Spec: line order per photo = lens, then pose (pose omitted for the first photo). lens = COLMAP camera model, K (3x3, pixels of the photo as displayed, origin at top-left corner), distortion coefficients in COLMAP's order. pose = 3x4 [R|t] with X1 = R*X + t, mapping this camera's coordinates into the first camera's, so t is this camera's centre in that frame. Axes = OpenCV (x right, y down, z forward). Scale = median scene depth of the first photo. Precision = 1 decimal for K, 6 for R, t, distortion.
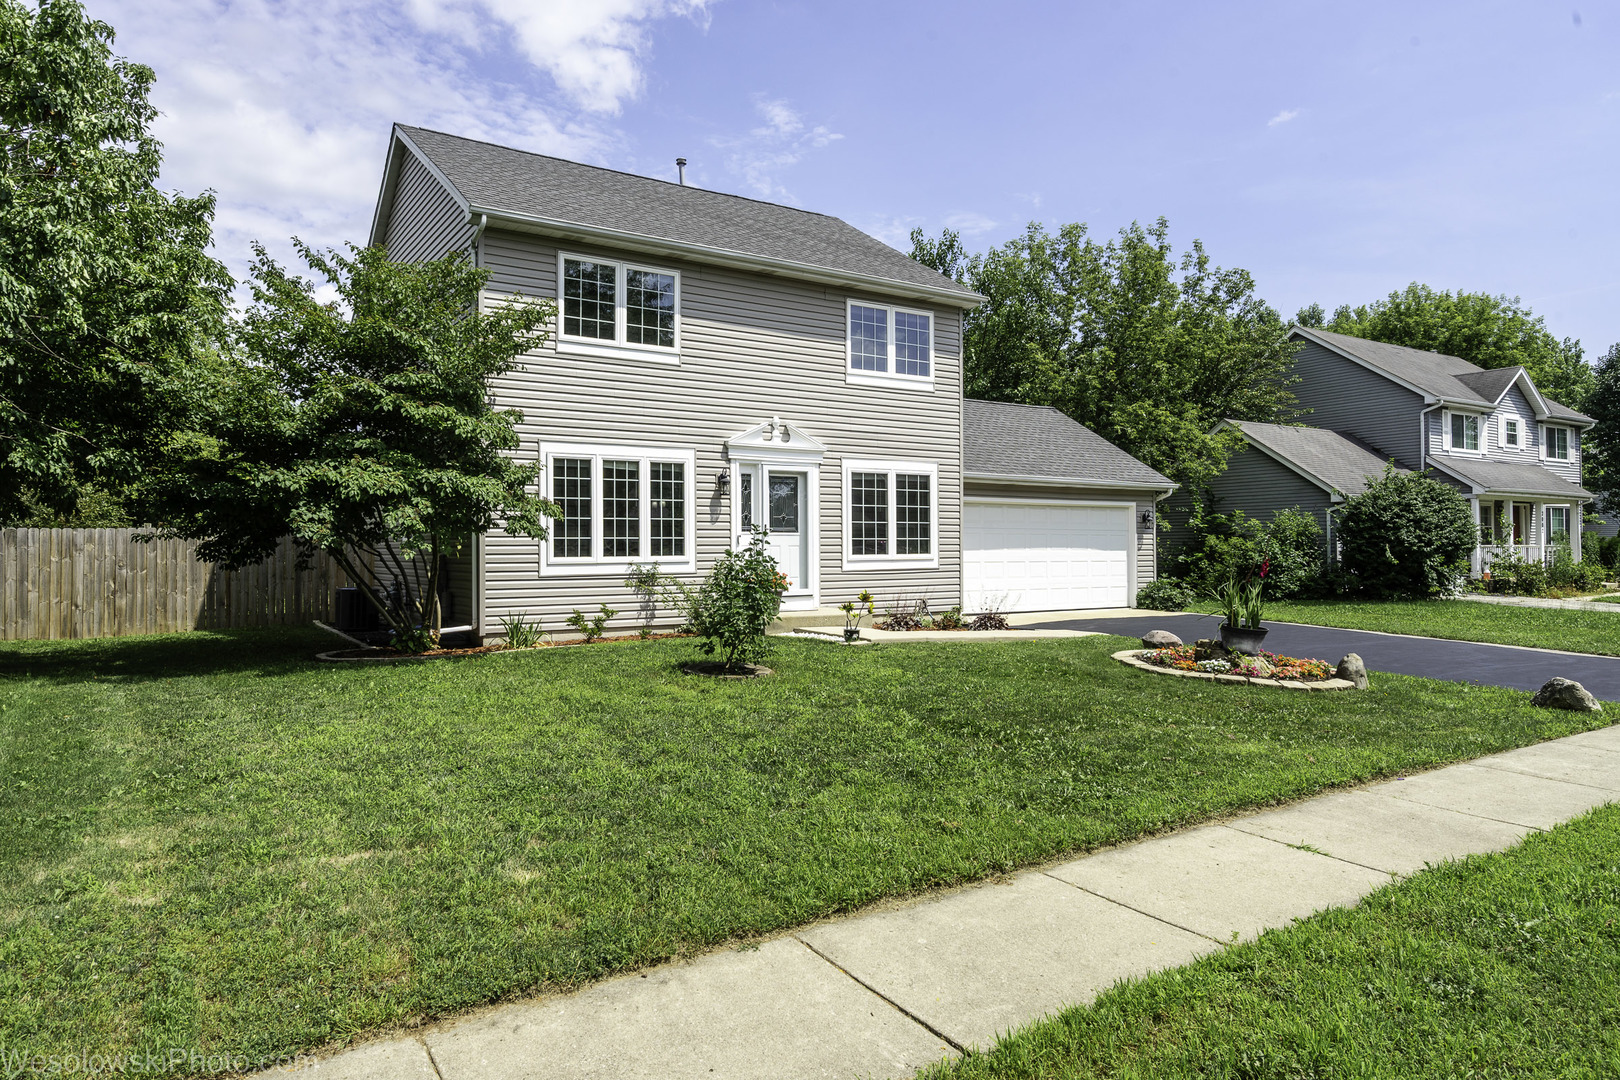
lens RADIAL K [[995.9, 0, 813.5], [0, 995.9, 536.4], [0, 0, 1]] dist [0.006041, 0.000258]
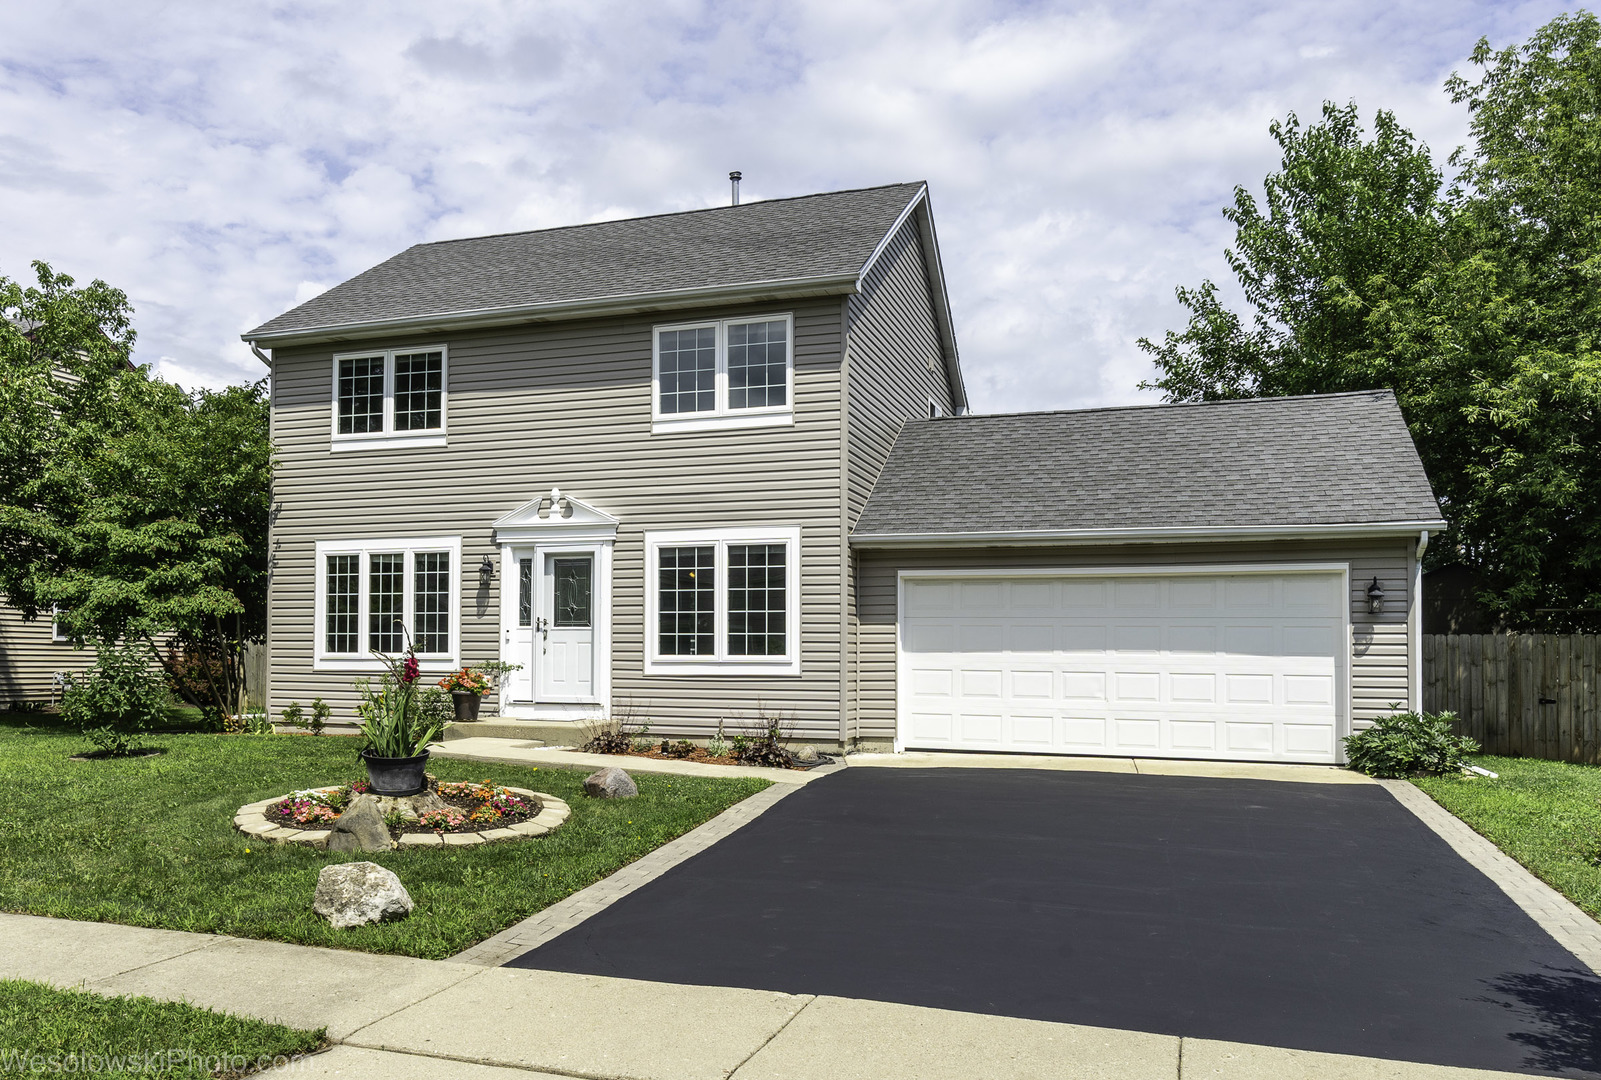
lens RADIAL K [[1135.4, 0, 750.9], [0, 1135.4, 617.4], [0, 0, 1]] dist [0.013114, 0.001736]
pose [[0.625545, -0.013002, -0.780080, 0.820074], [0.002609, 0.999890, -0.014574, 0.002701], [0.780184, 0.007081, 0.625510, 0.535918]]
